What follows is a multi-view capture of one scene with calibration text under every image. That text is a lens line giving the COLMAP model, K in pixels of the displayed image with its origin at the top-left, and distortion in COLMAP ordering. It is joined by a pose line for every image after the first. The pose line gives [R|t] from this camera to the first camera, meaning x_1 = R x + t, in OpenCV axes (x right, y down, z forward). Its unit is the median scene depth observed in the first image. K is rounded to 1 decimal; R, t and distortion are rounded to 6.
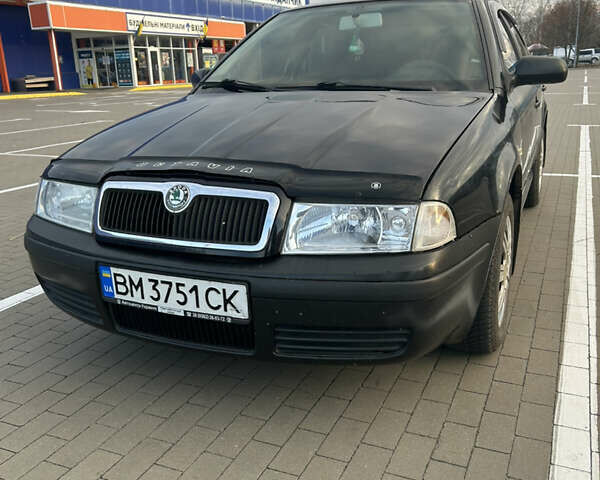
lens RADIAL K [[602.7, 0, 300.0], [0, 602.7, 240.0], [0, 0, 1]] dist [0.154298, -0.377817]
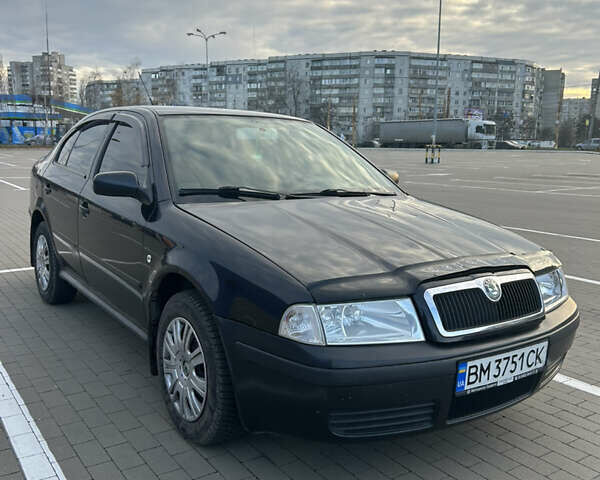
lens RADIAL K [[602.7, 0, 300.0], [0, 602.7, 240.0], [0, 0, 1]] dist [0.154298, -0.377817]
pose [[0.508929, -0.092217, 0.855855, -1.473078], [0.199262, 0.979861, -0.012912, -0.232587], [-0.837428, 0.177110, 0.517055, 0.665769]]
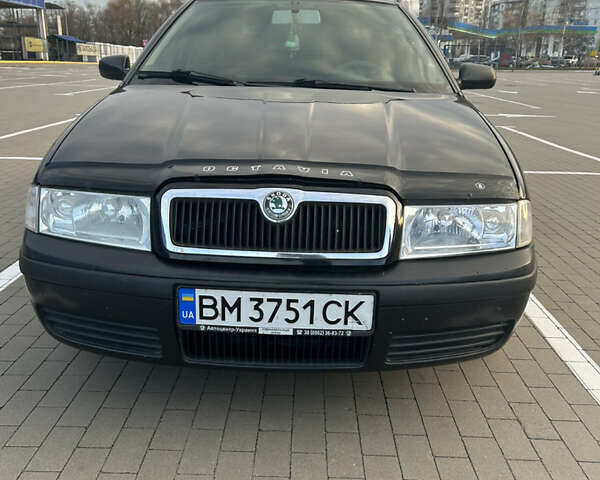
lens RADIAL K [[602.7, 0, 300.0], [0, 602.7, 240.0], [0, 0, 1]] dist [0.154298, -0.377817]
pose [[0.914910, -0.061941, 0.398877, -0.536245], [0.057176, 0.998079, 0.023845, -0.038272], [-0.399588, 0.000990, 0.916694, 0.163226]]
